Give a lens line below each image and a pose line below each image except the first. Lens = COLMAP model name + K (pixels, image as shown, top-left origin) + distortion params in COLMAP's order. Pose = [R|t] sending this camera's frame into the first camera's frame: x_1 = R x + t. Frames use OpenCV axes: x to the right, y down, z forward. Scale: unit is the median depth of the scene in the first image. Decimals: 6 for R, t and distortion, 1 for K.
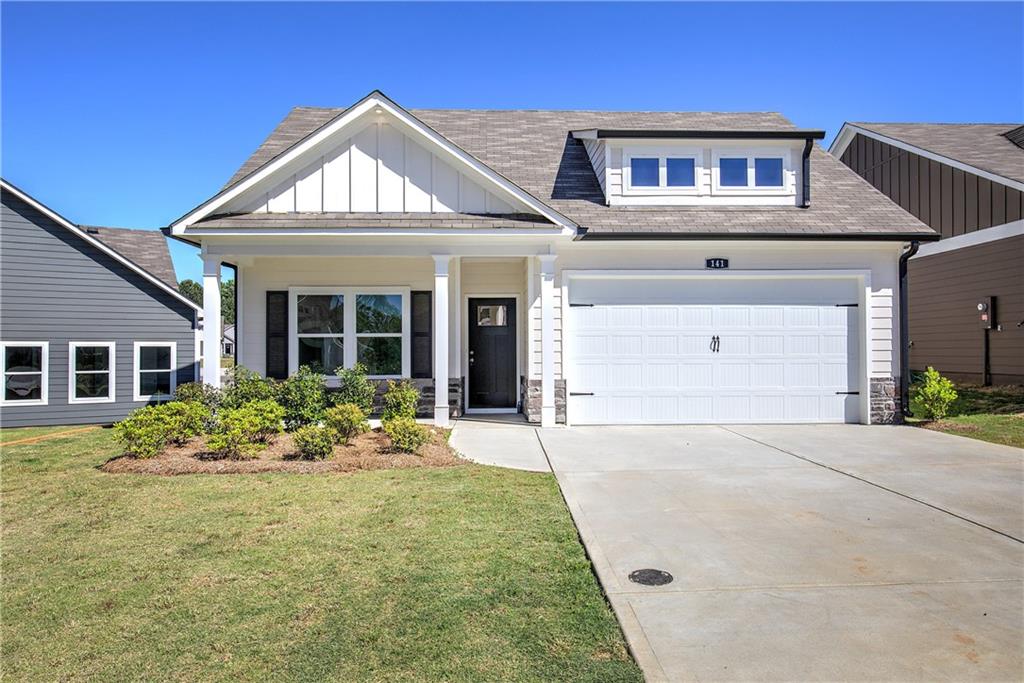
lens RADIAL K [[730.3, 0, 518.6], [0, 730.3, 344.4], [0, 0, 1]] dist [0.000921, 0.001402]
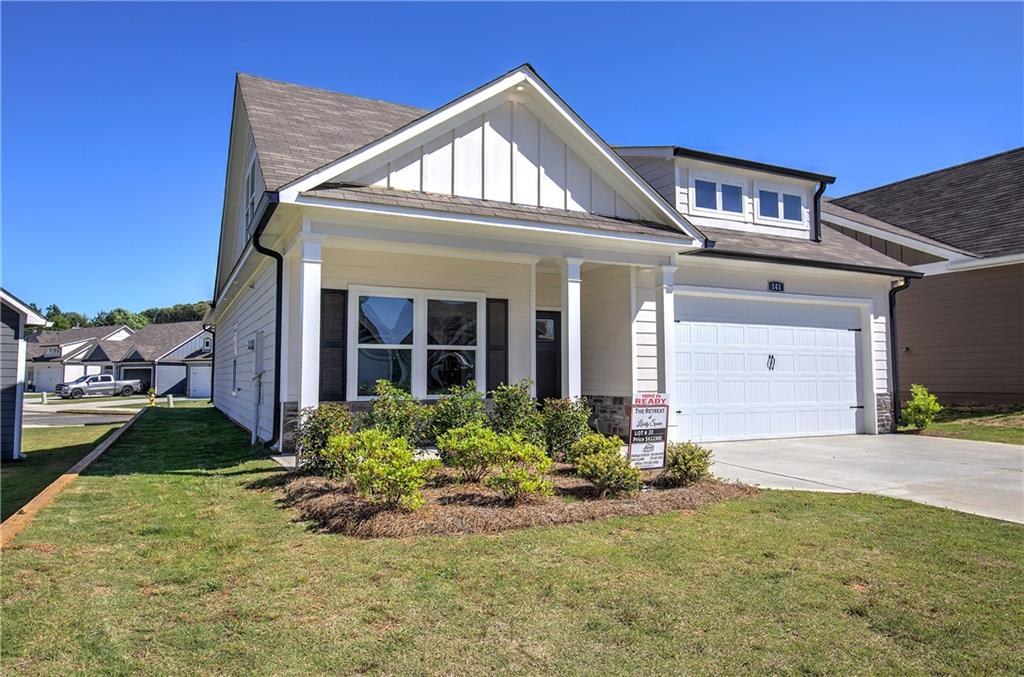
lens RADIAL K [[684.4, 0, 511.1], [0, 684.4, 331.4], [0, 0, 1]] dist [0.000528, -0.001189]
pose [[0.907360, 0.031005, 0.419209, -0.506624], [-0.006723, 0.998219, -0.059278, 0.016730], [-0.420300, 0.050968, 0.905953, 0.268288]]
